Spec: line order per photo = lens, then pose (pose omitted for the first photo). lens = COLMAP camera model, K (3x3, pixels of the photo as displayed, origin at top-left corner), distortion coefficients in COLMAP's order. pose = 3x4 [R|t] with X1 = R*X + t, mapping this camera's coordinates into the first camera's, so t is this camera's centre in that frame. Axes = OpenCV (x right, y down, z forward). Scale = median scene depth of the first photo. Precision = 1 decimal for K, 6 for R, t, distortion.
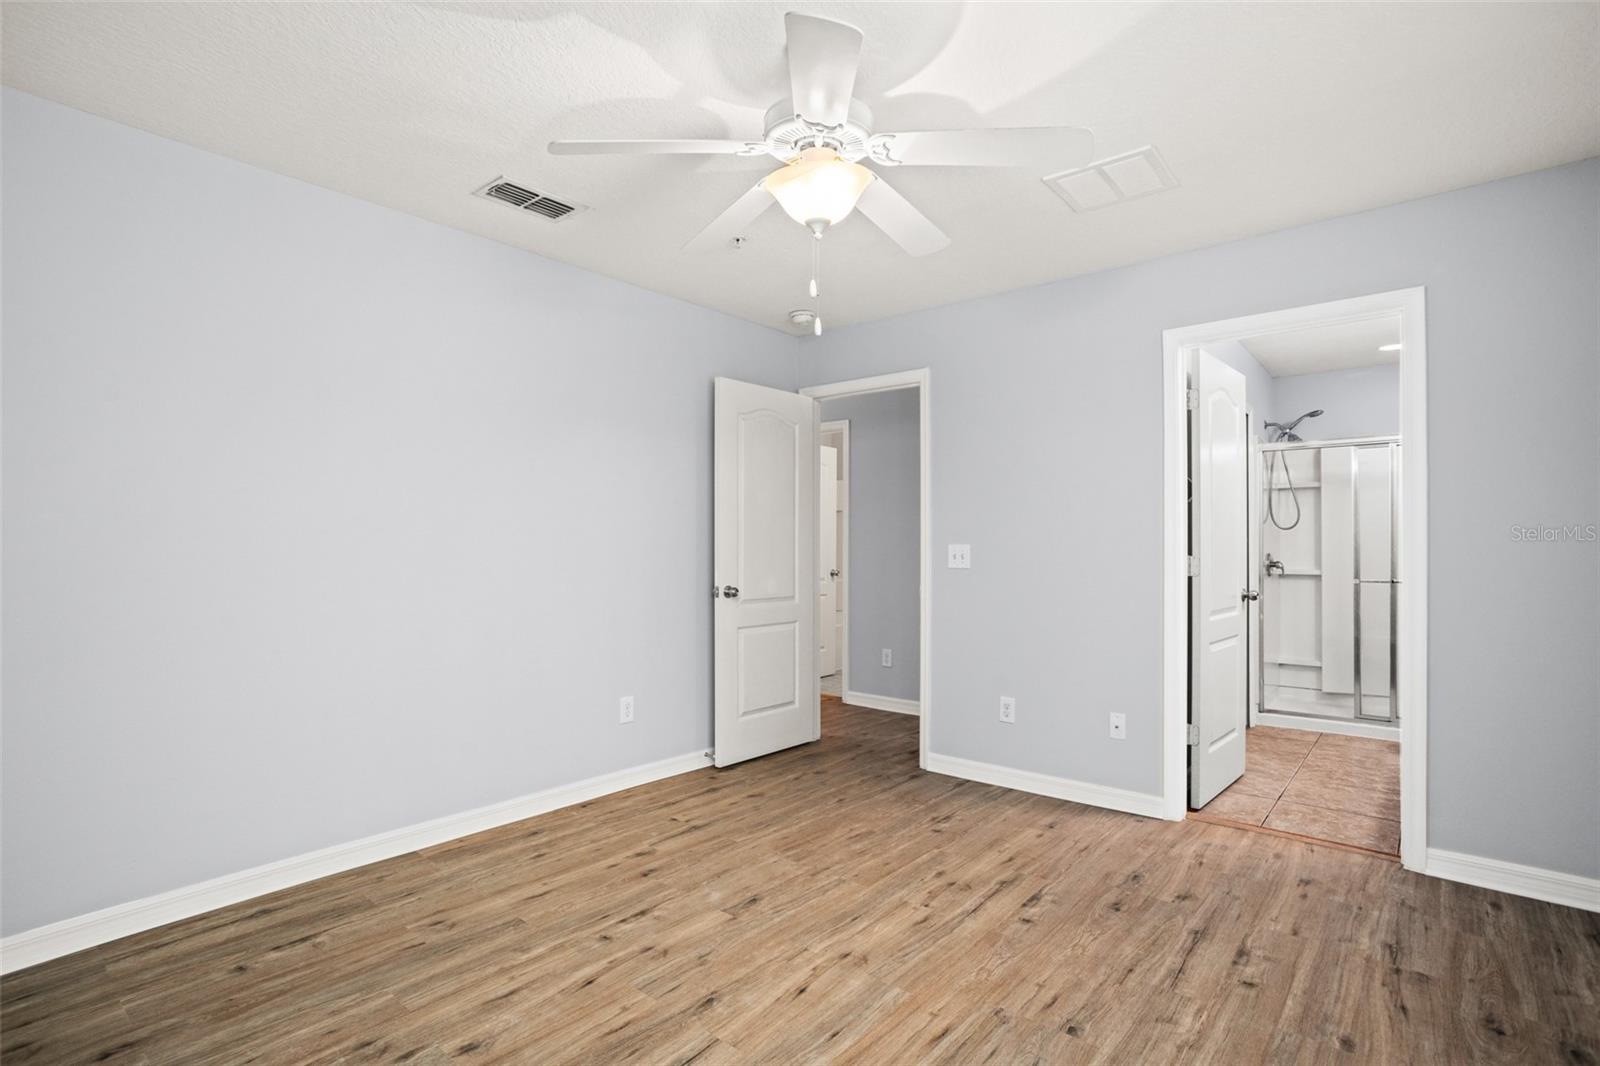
lens RADIAL K [[769.9, 0, 791.5], [0, 769.9, 543.1], [0, 0, 1]] dist [-0.059149, 0.028527]
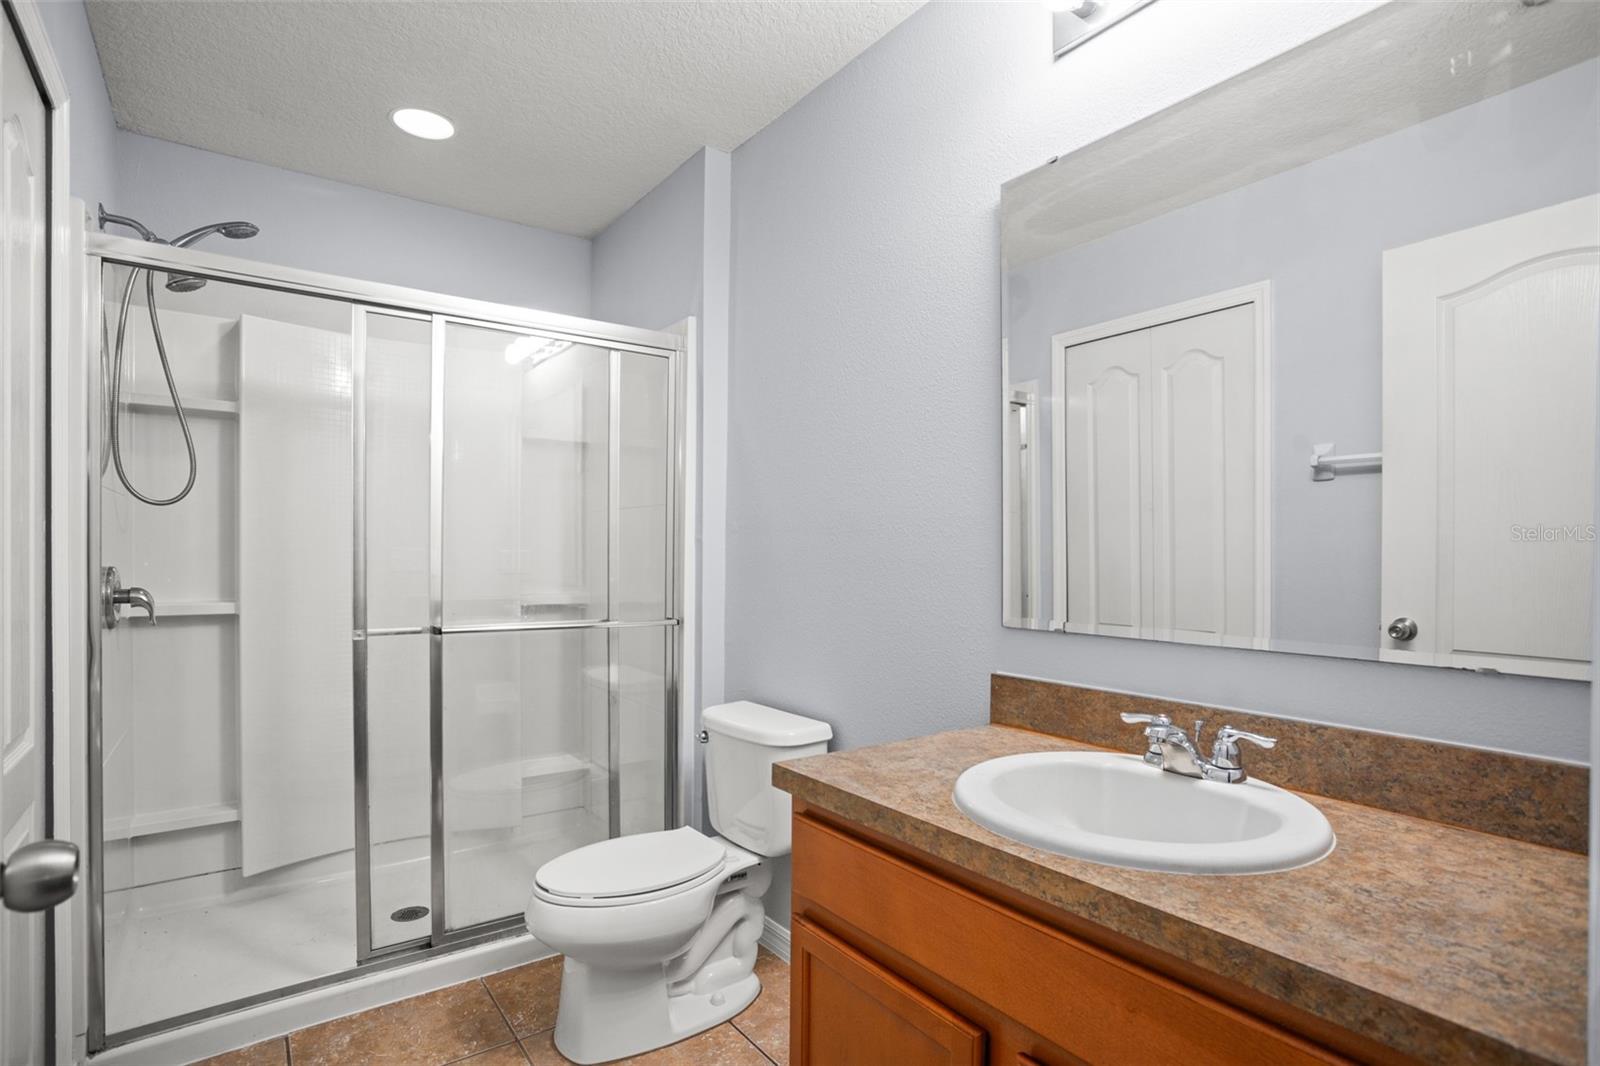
lens RADIAL K [[785.0, 0, 785.8], [0, 785.0, 547.7], [0, 0, 1]] dist [-0.060892, 0.027191]
pose [[0.248424, 0.006448, 0.968630, 0.339402], [-0.002649, 0.999979, -0.005977, 0.004207], [-0.968648, -0.001081, 0.248436, 0.566051]]
